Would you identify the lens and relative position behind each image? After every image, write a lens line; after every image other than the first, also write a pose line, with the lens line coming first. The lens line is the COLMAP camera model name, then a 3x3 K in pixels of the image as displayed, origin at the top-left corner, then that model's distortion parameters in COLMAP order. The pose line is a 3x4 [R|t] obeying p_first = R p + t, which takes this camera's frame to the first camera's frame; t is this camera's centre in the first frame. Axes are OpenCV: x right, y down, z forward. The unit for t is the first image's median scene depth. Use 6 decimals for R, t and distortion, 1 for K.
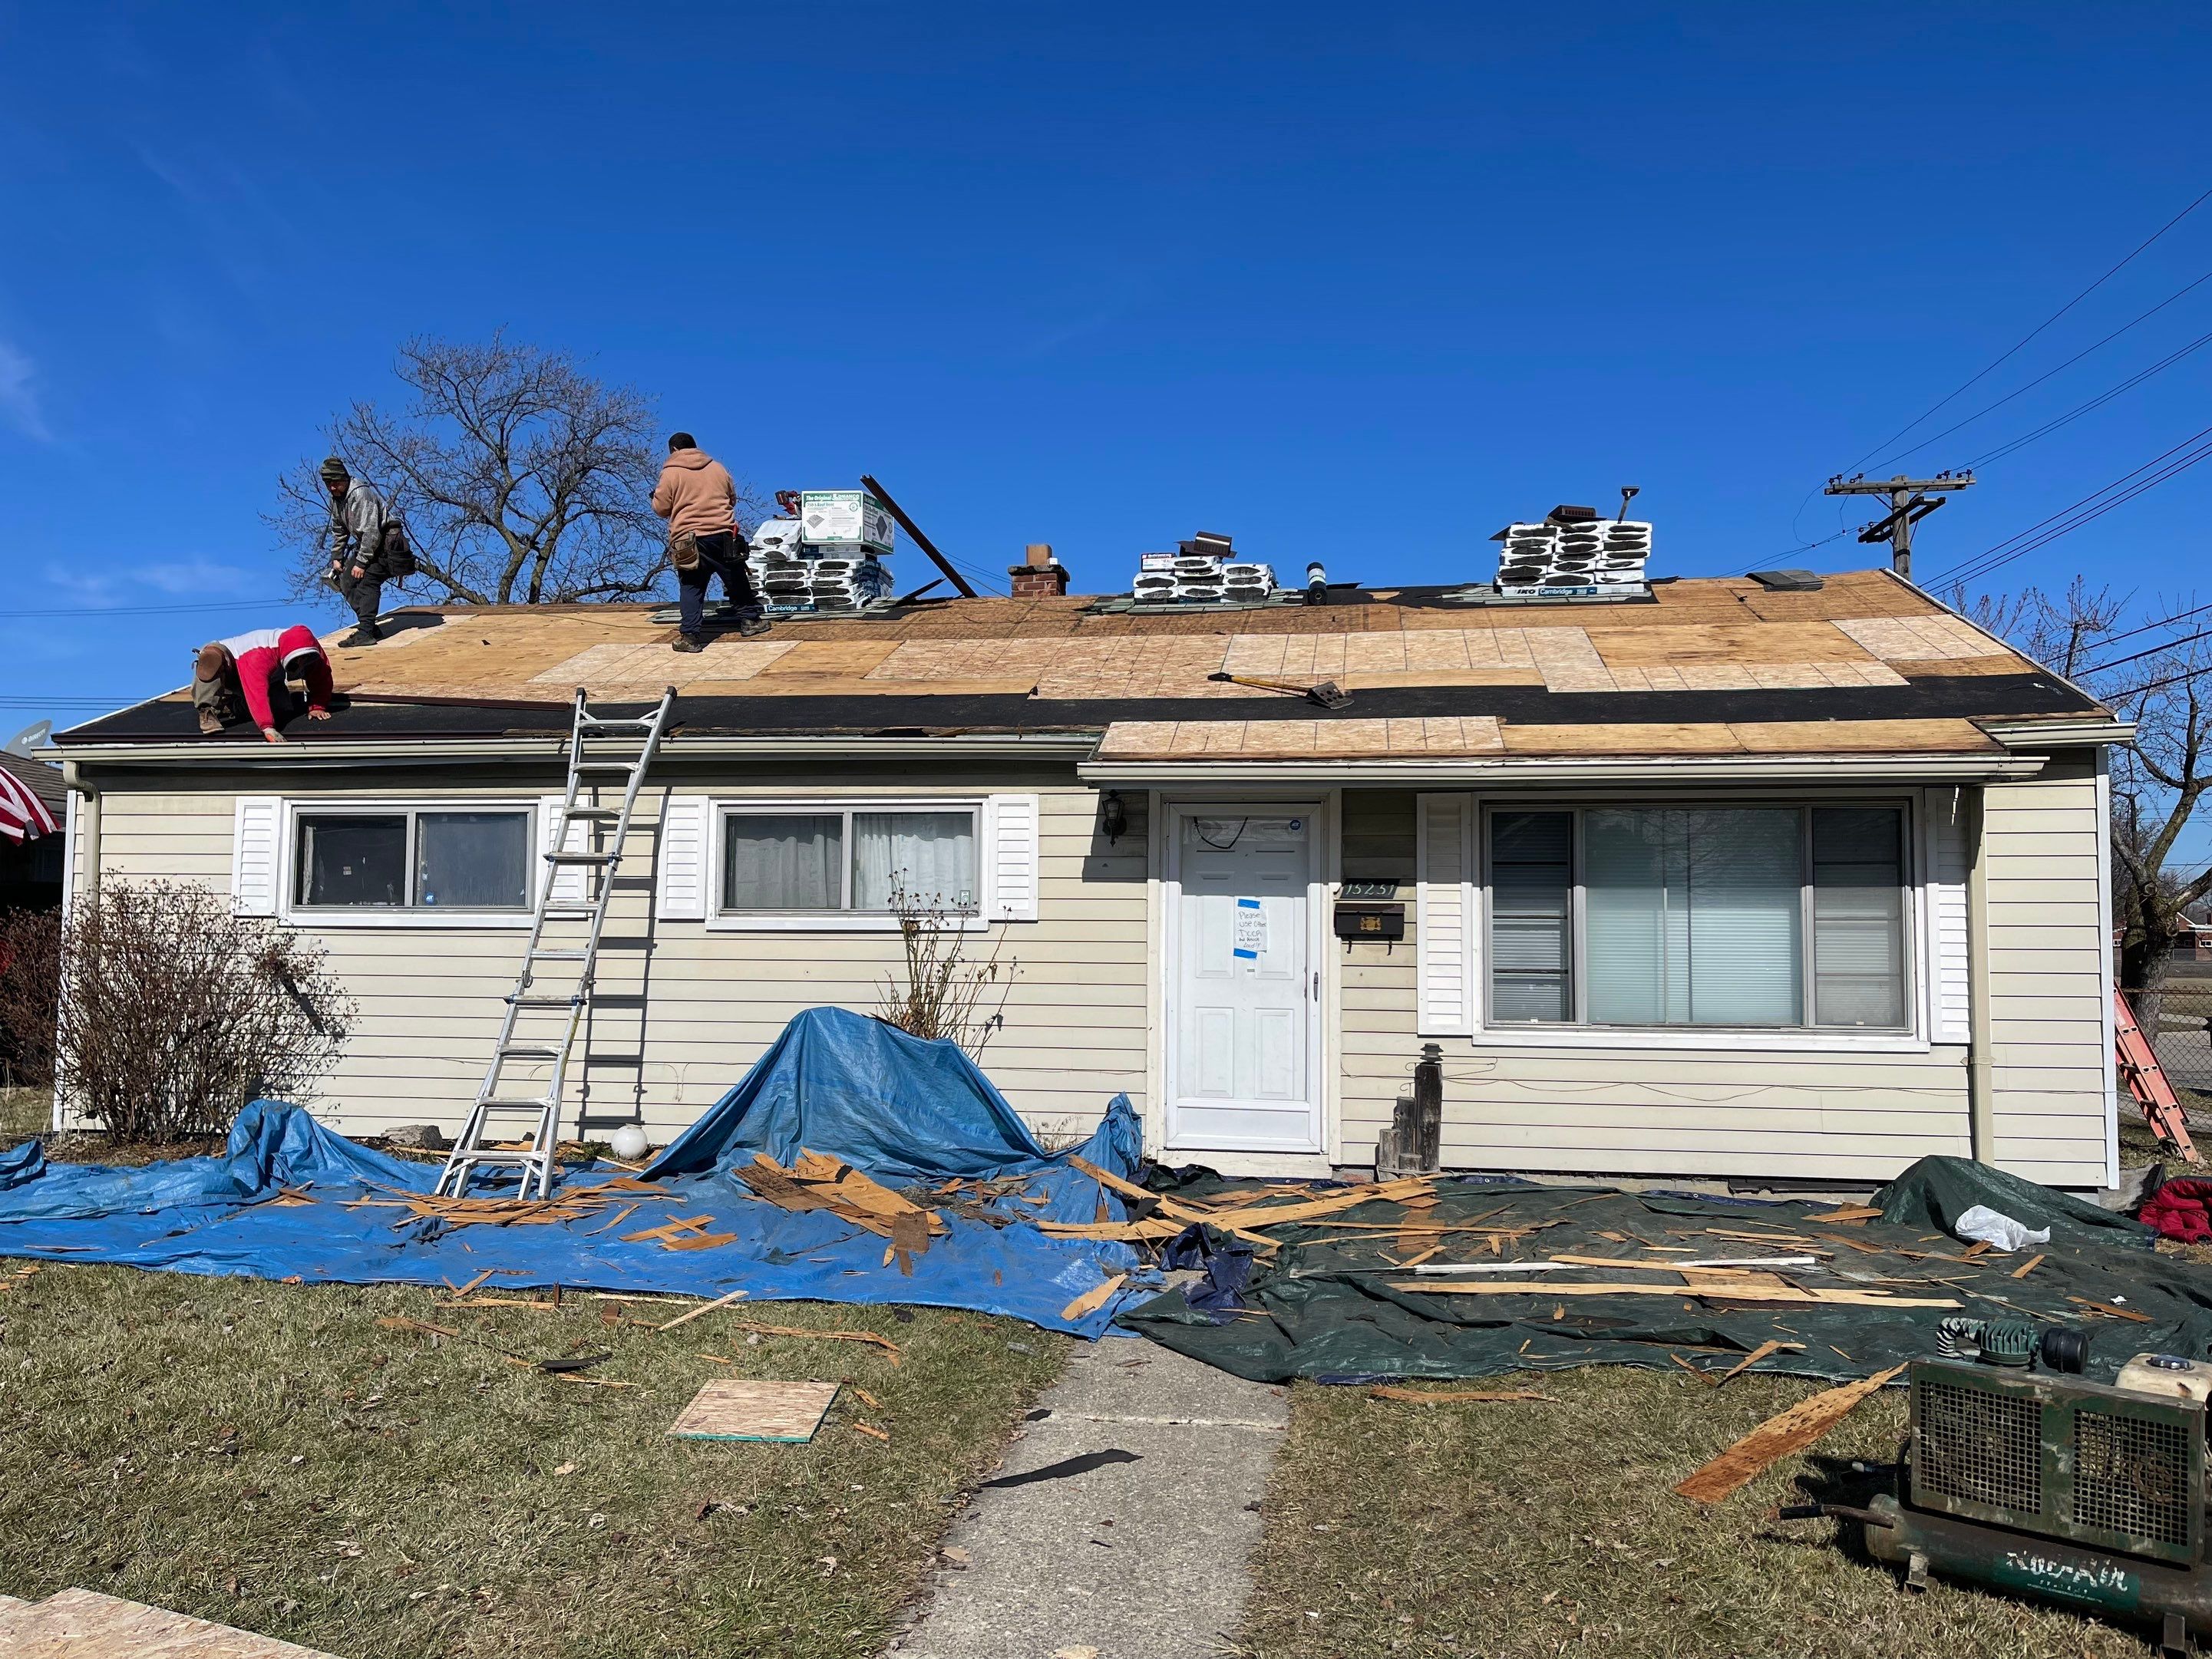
lens RADIAL K [[1685.6, 0, 1106.0], [0, 1685.6, 829.5], [0, 0, 1]] dist [0.085714, -0.083281]
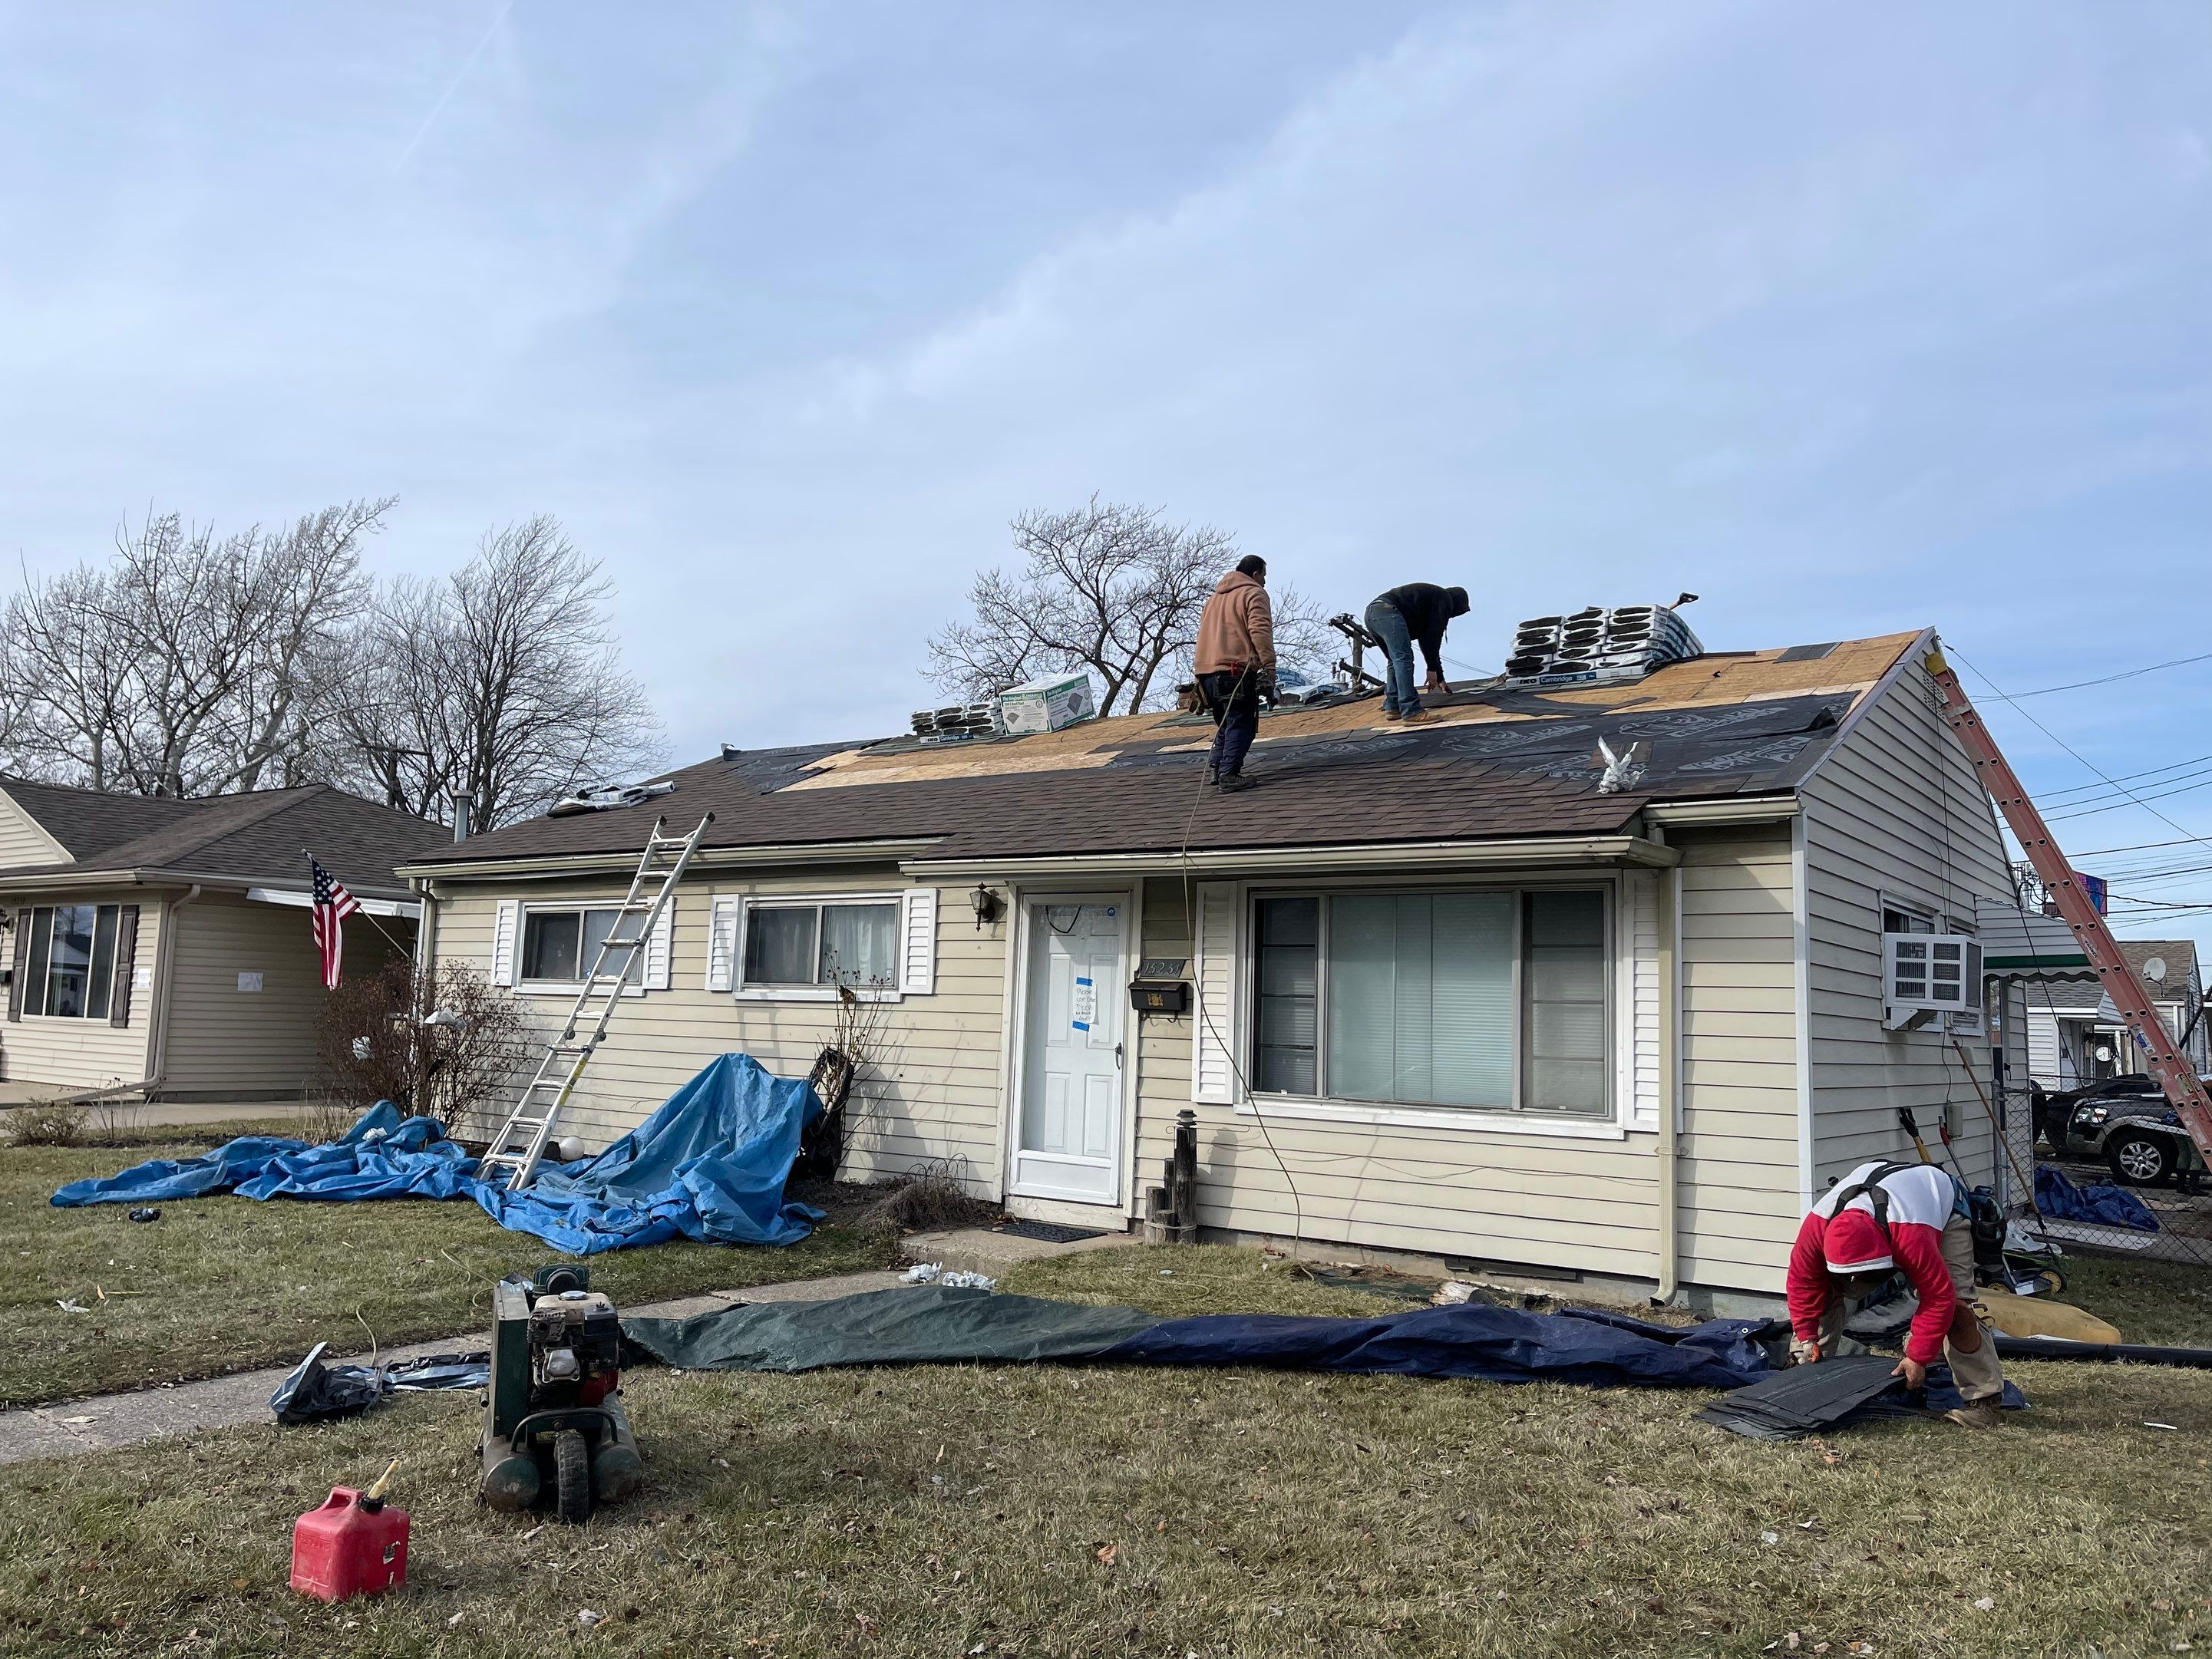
lens RADIAL K [[1714.9, 0, 1108.4], [0, 1714.9, 767.7], [0, 0, 1]] dist [0.095681, 0.000842]
pose [[0.880635, -0.049334, -0.471219, 0.637578], [0.004694, 0.995424, -0.095442, 0.010652], [0.473772, 0.081838, 0.876837, -0.024157]]
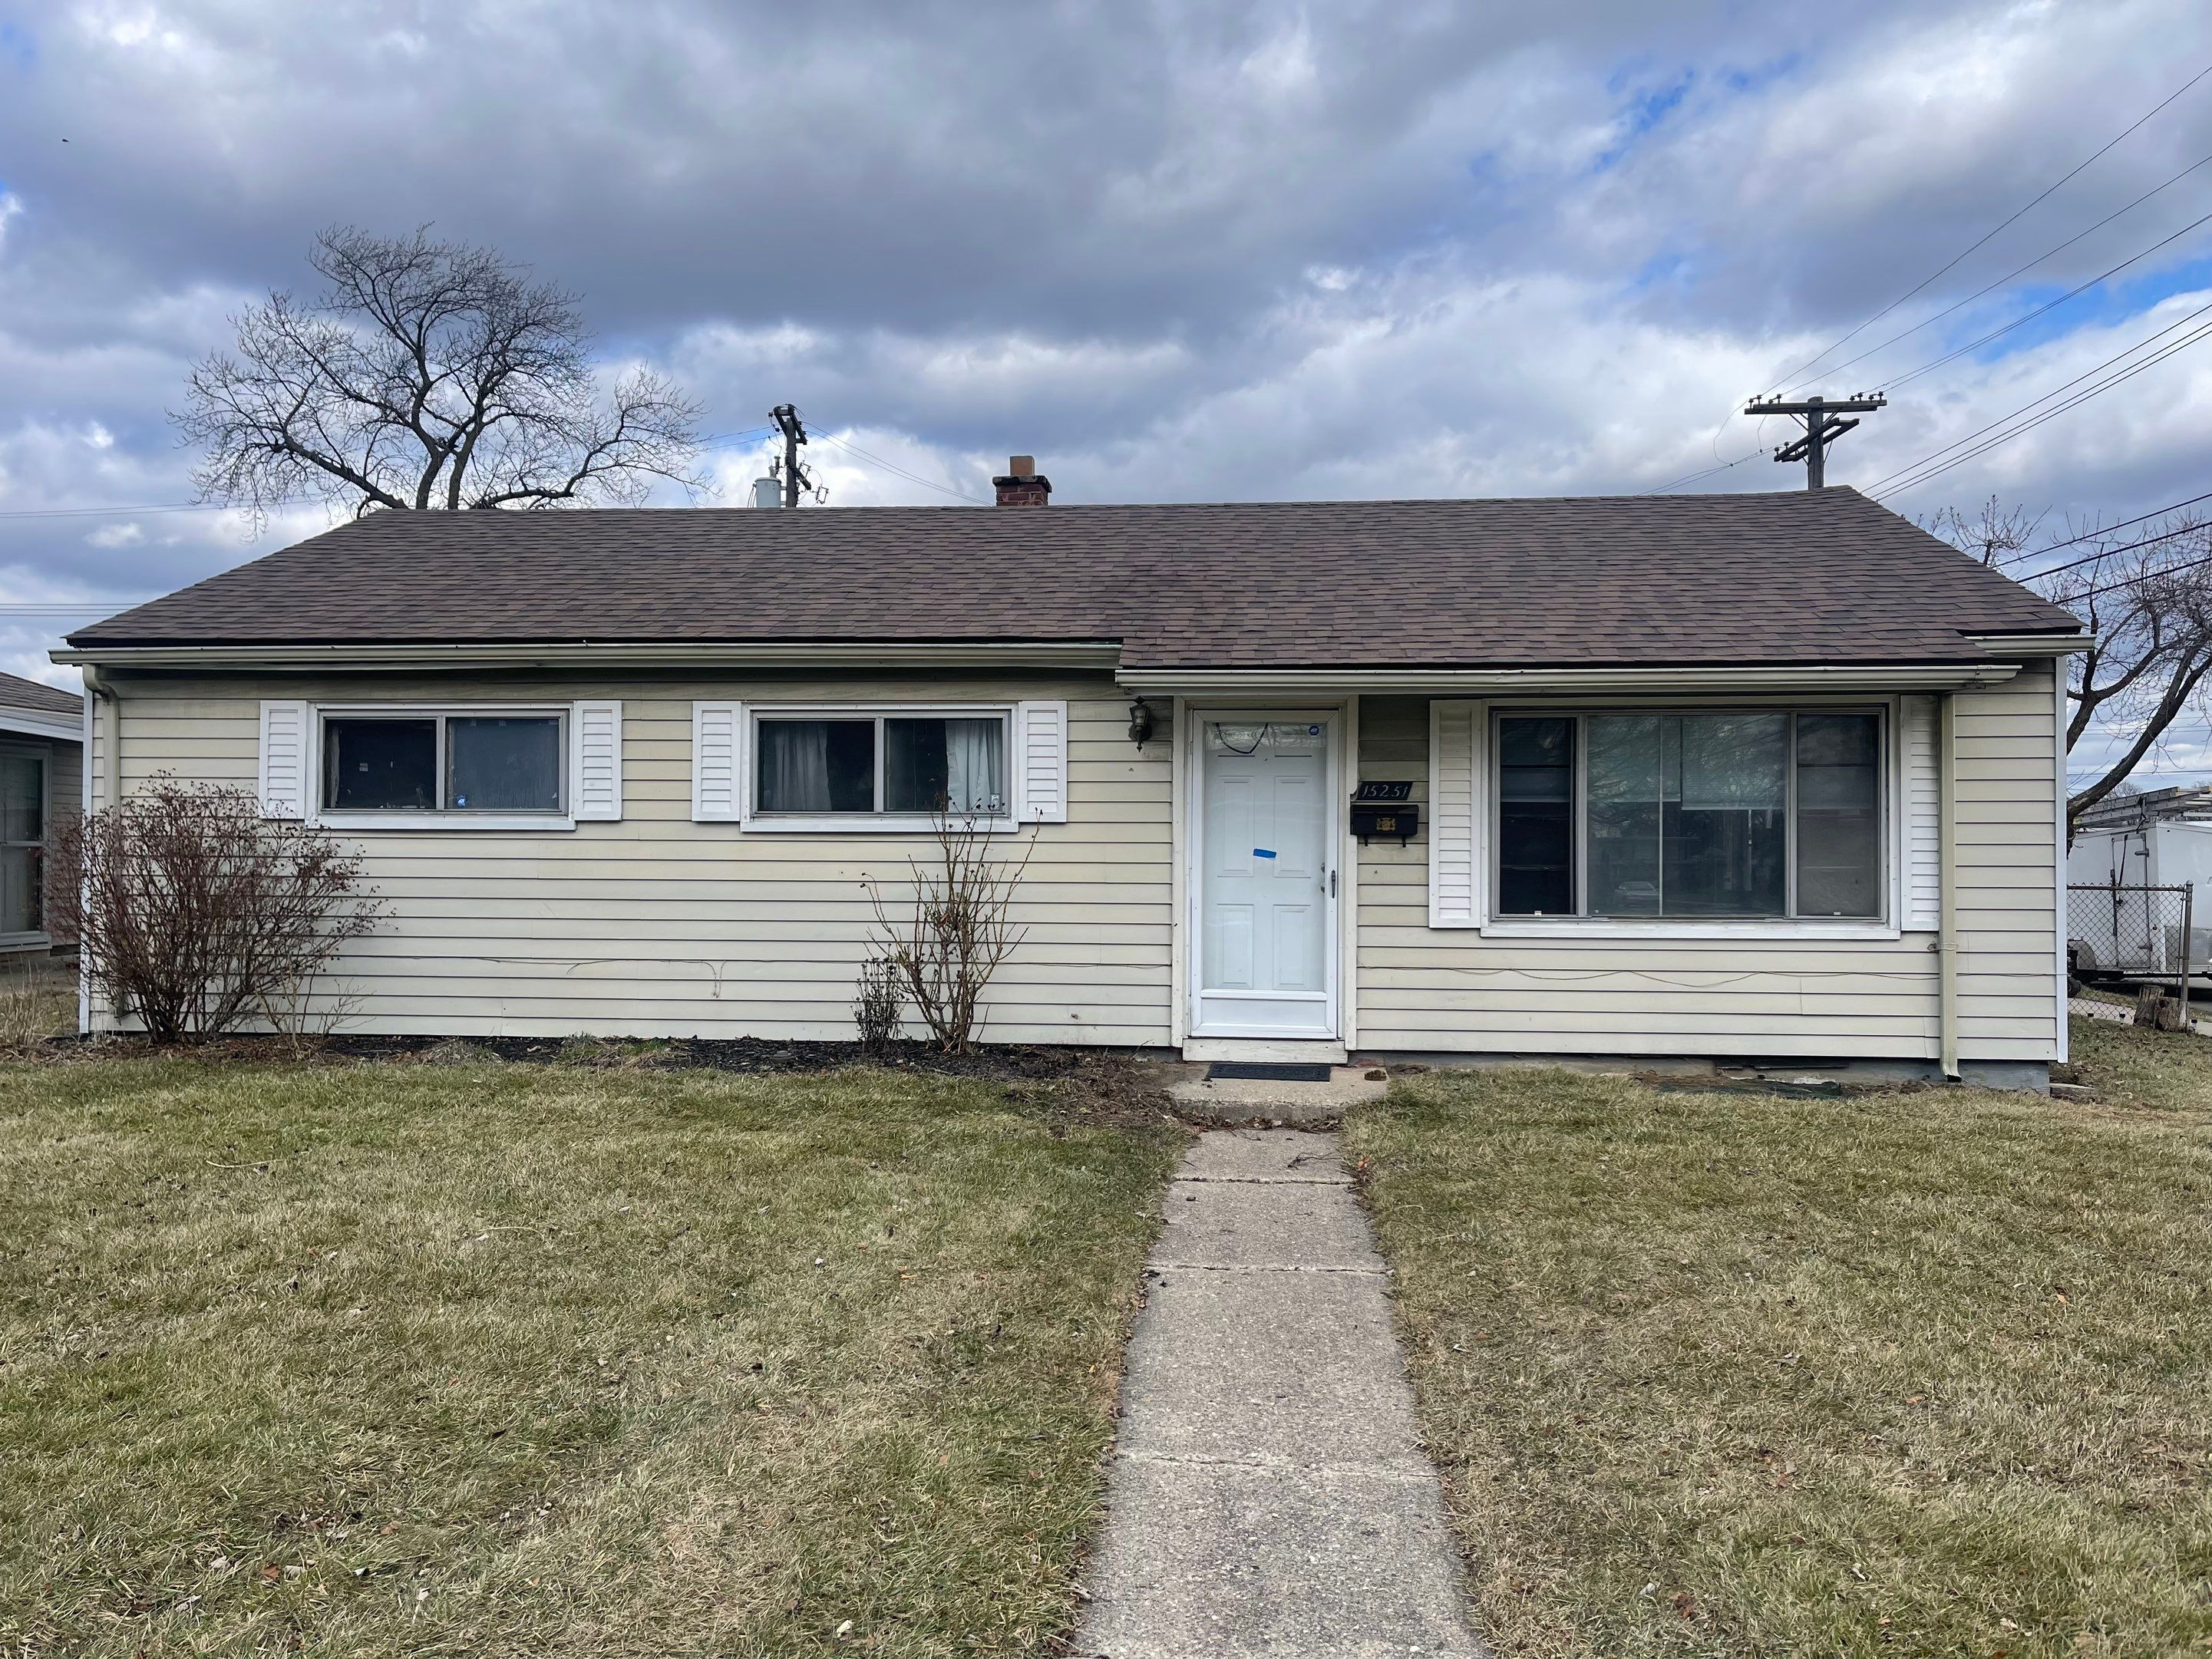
lens RADIAL K [[1685.6, 0, 1106.0], [0, 1685.6, 829.5], [0, 0, 1]] dist [0.085714, -0.083281]
pose [[0.998049, -0.002684, 0.062380, -0.079415], [-0.000469, 0.998725, 0.050473, 0.005571], [-0.062436, -0.050404, 0.996775, -0.038881]]
